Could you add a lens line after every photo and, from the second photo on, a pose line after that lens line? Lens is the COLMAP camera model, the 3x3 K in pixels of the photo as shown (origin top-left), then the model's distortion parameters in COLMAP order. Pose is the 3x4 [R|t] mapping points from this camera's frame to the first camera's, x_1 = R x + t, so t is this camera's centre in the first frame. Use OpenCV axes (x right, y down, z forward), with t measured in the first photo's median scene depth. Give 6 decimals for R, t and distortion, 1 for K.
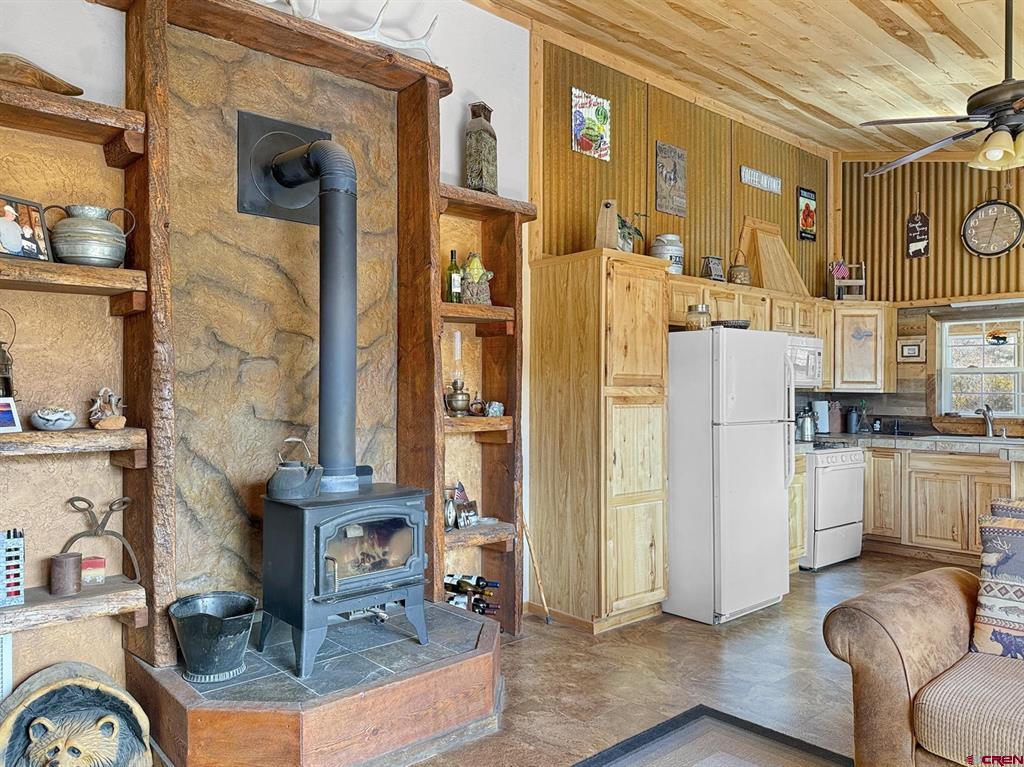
lens RADIAL K [[757.1, 0, 512.0], [0, 757.1, 383.5], [0, 0, 1]] dist [0.094859, -0.123338]
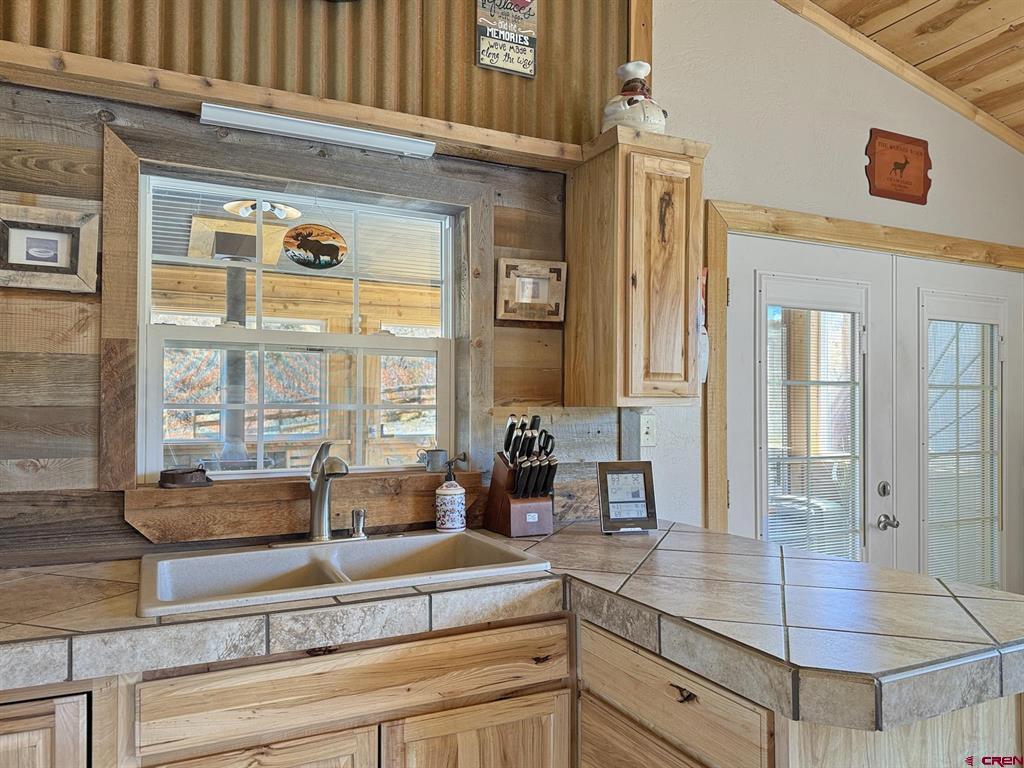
lens RADIAL K [[706.6, 0, 513.3], [0, 706.6, 391.8], [0, 0, 1]] dist [0.074452, -0.093228]
pose [[0.257760, 0.017329, 0.966053, 0.352638], [-0.008196, 0.999842, -0.015748, 0.011076], [-0.966174, -0.003859, 0.257862, 0.852716]]
